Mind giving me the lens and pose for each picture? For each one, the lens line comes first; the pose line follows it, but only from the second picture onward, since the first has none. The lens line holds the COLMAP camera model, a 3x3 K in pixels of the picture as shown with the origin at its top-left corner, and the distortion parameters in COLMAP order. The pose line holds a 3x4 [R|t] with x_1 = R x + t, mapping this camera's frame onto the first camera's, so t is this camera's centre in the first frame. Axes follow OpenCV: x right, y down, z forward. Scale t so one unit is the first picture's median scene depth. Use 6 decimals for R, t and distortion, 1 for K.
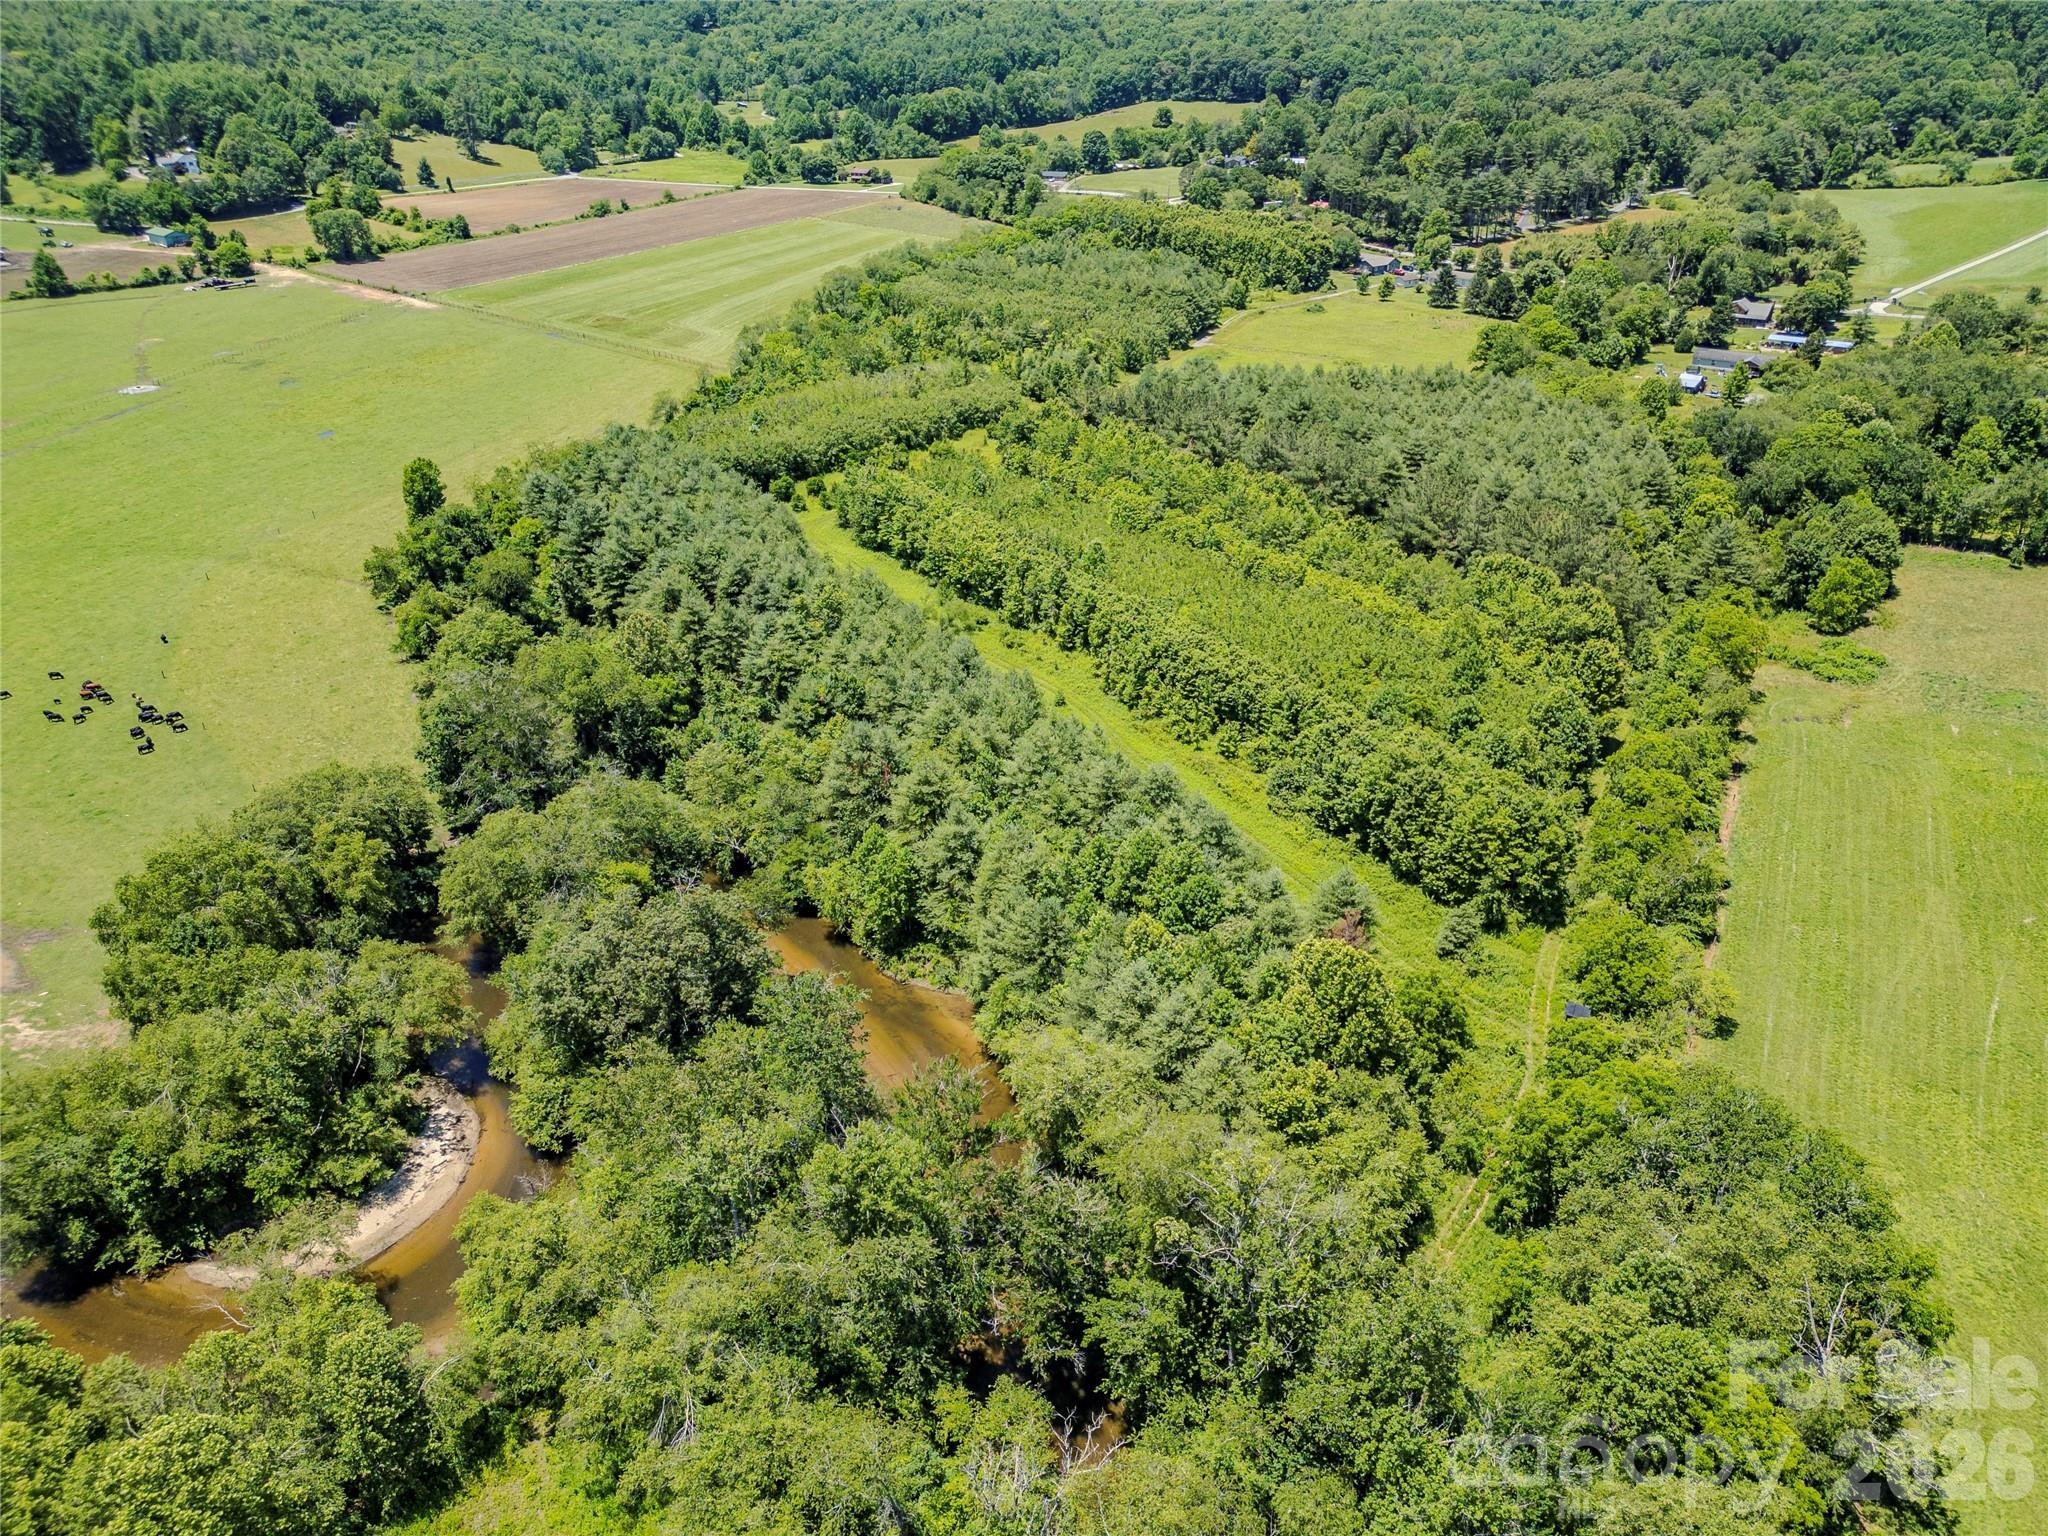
lens RADIAL K [[1437.9, 0, 1029.3], [0, 1437.9, 764.2], [0, 0, 1]] dist [0.072041, -0.063636]
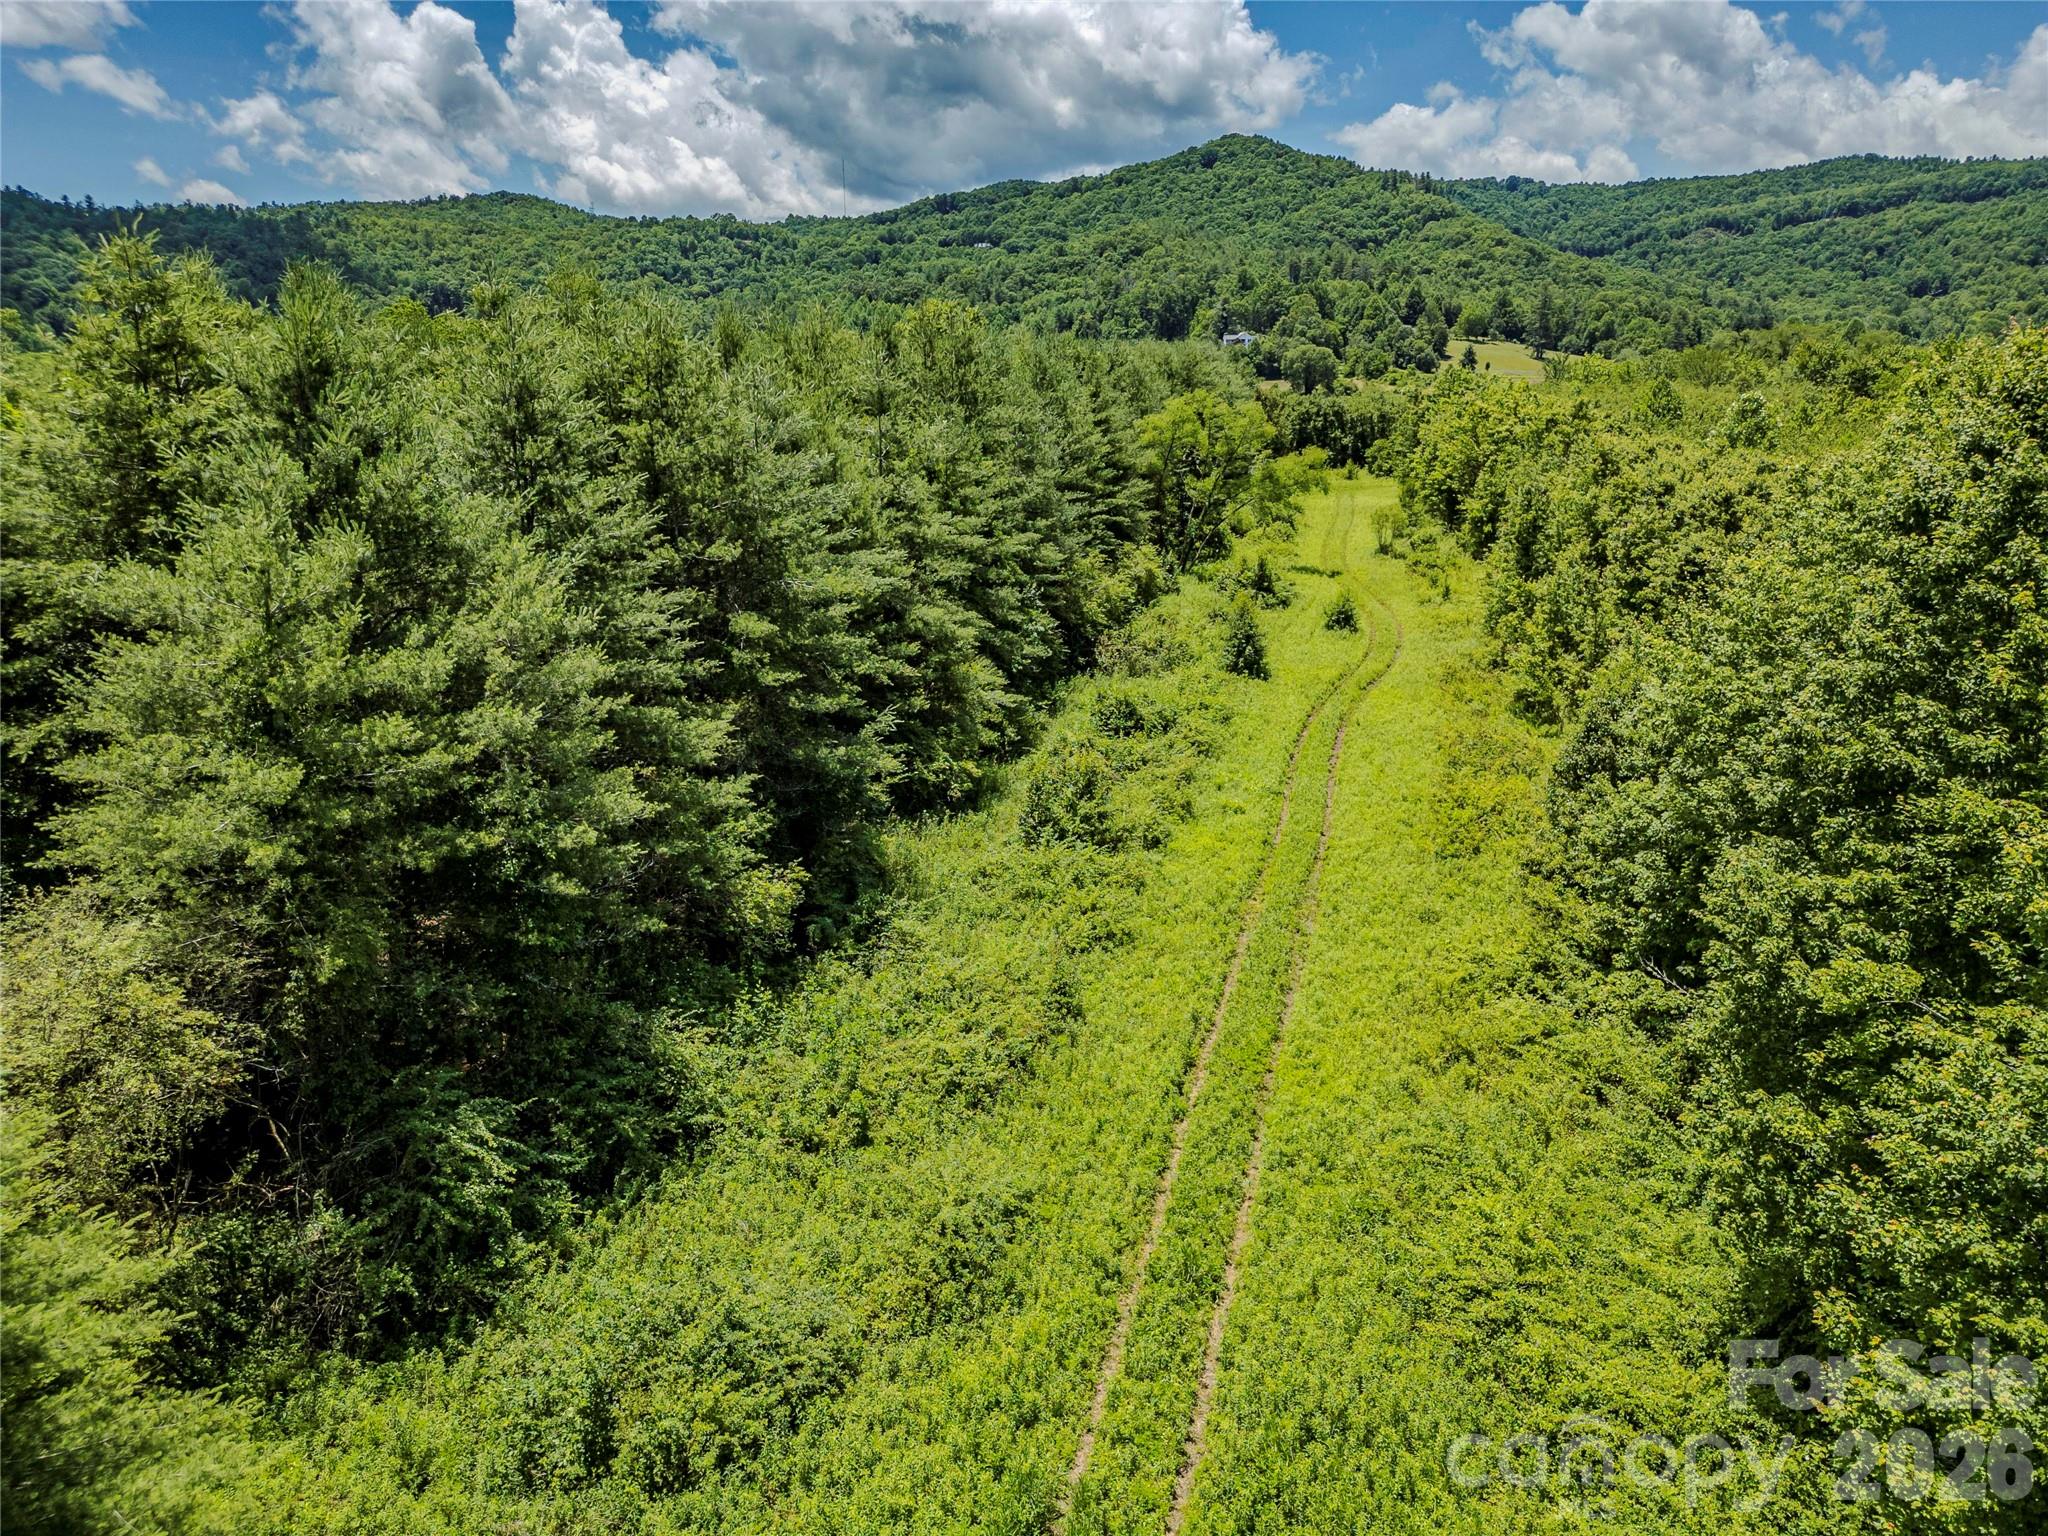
lens RADIAL K [[1440.9, 0, 1030.9], [0, 1440.9, 761.4], [0, 0, 1]] dist [0.069316, -0.065828]
pose [[0.716916, 0.182348, -0.672890, 0.073912], [-0.320542, 0.943333, -0.085878, 0.016102], [0.619100, 0.277257, 0.734740, 0.220627]]
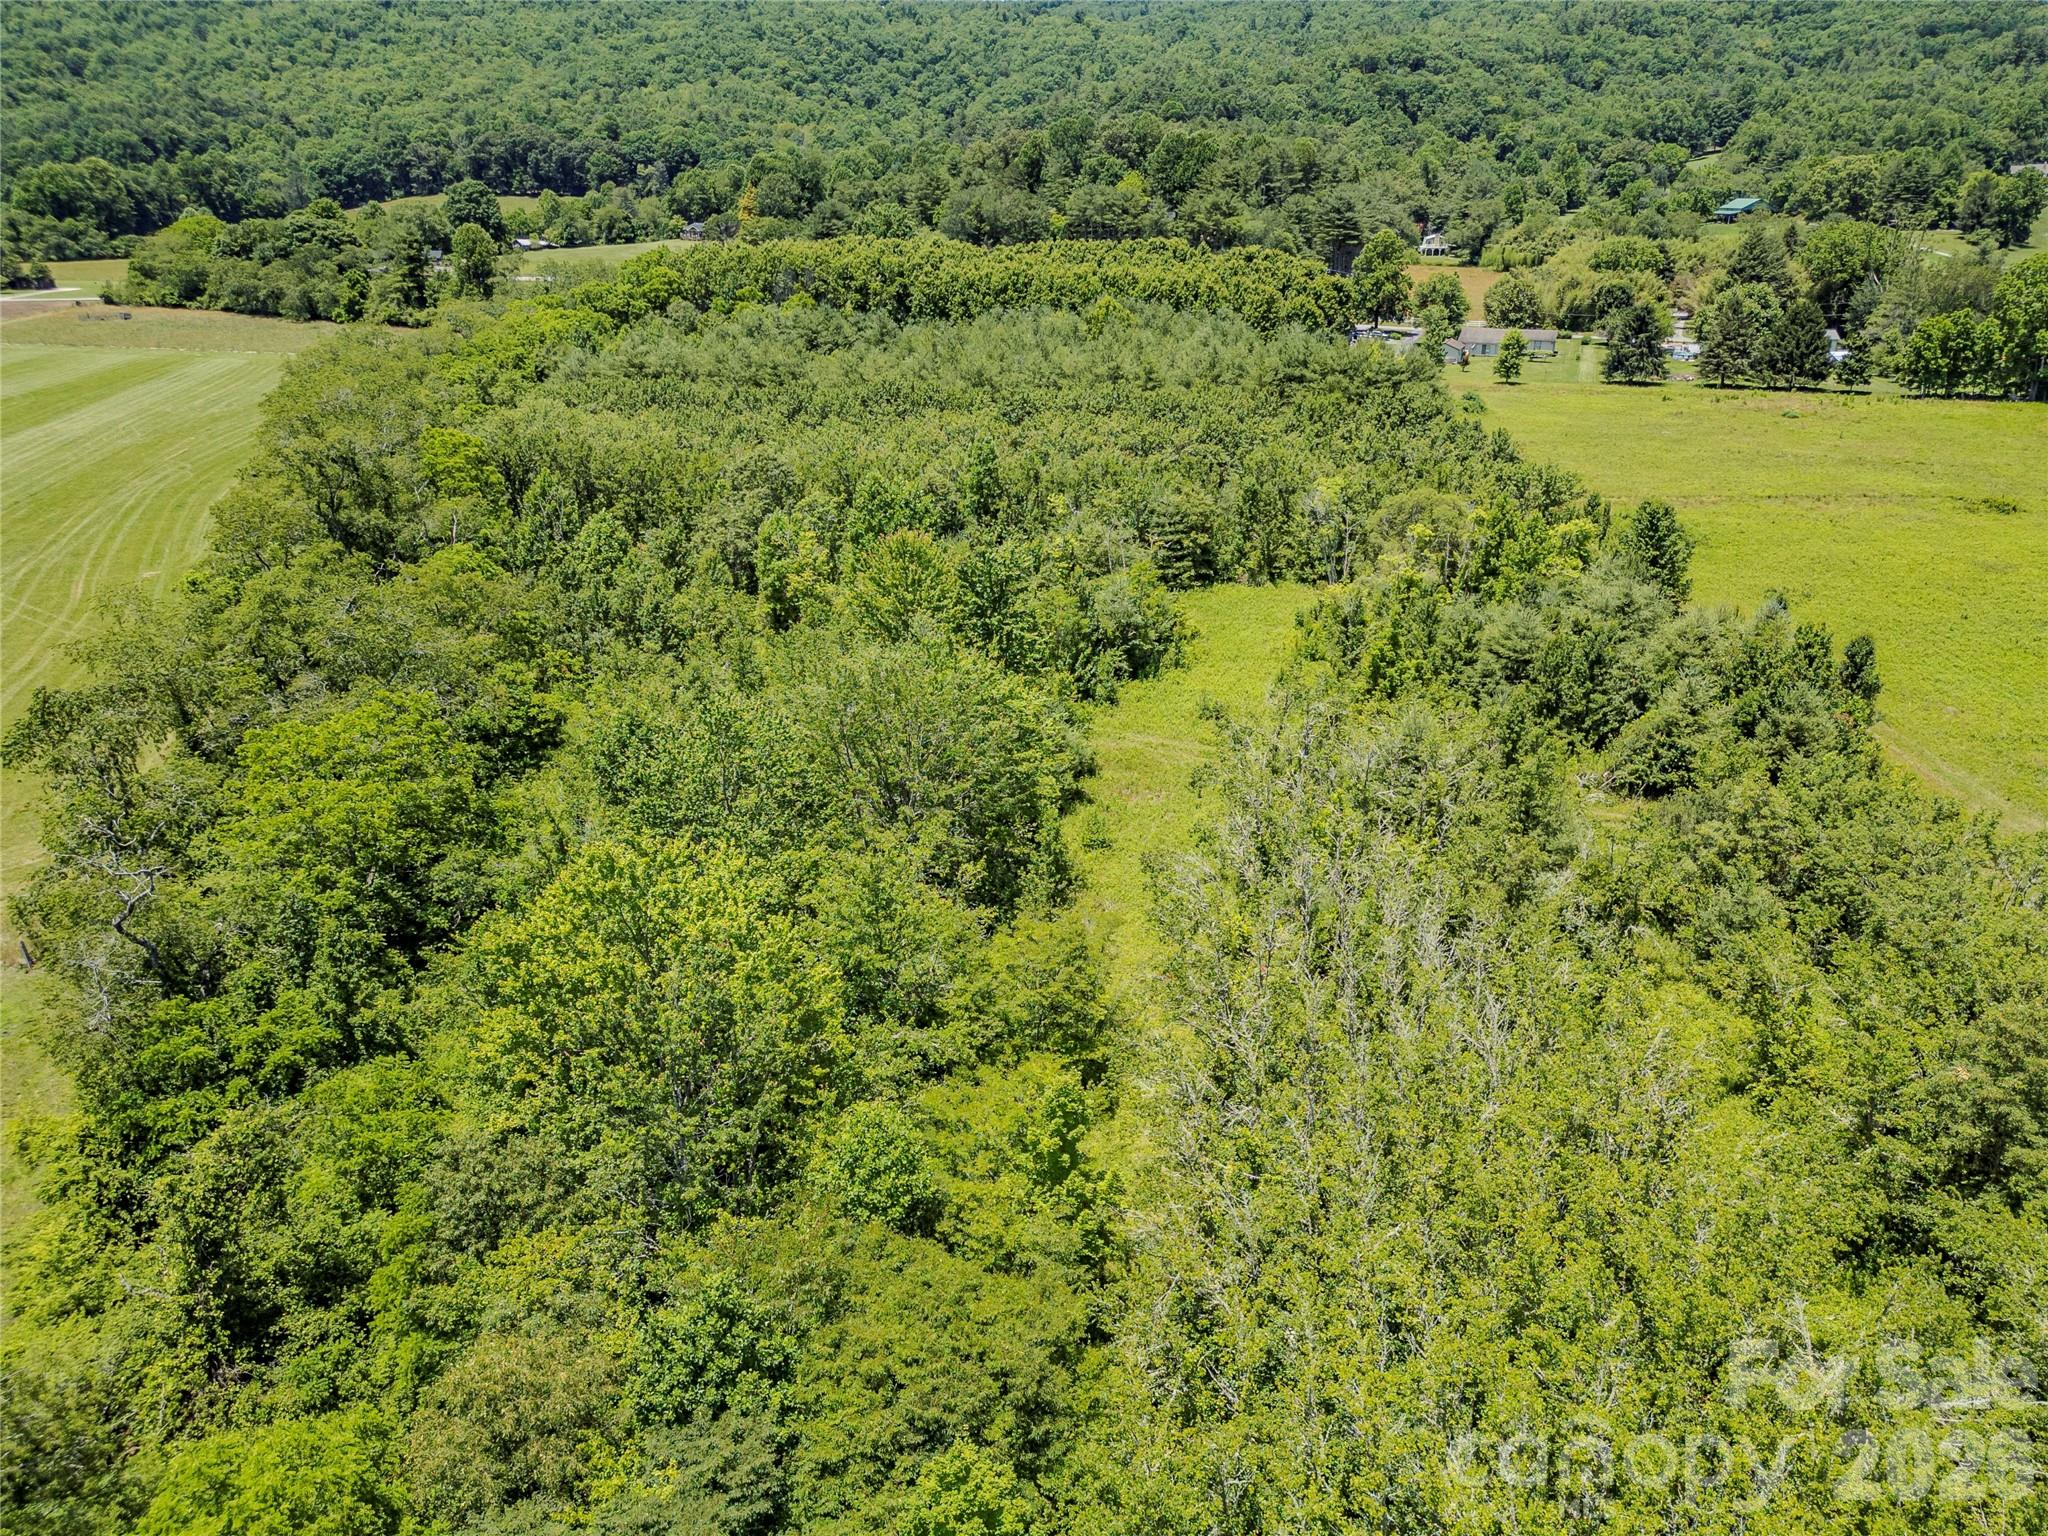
lens RADIAL K [[1440.9, 0, 1030.9], [0, 1440.9, 761.4], [0, 0, 1]] dist [0.069316, -0.065828]
pose [[0.845331, -0.196614, 0.496748, -0.111103], [0.246311, 0.968529, -0.035808, -0.156821], [-0.474074, 0.152624, 0.867156, 0.483482]]
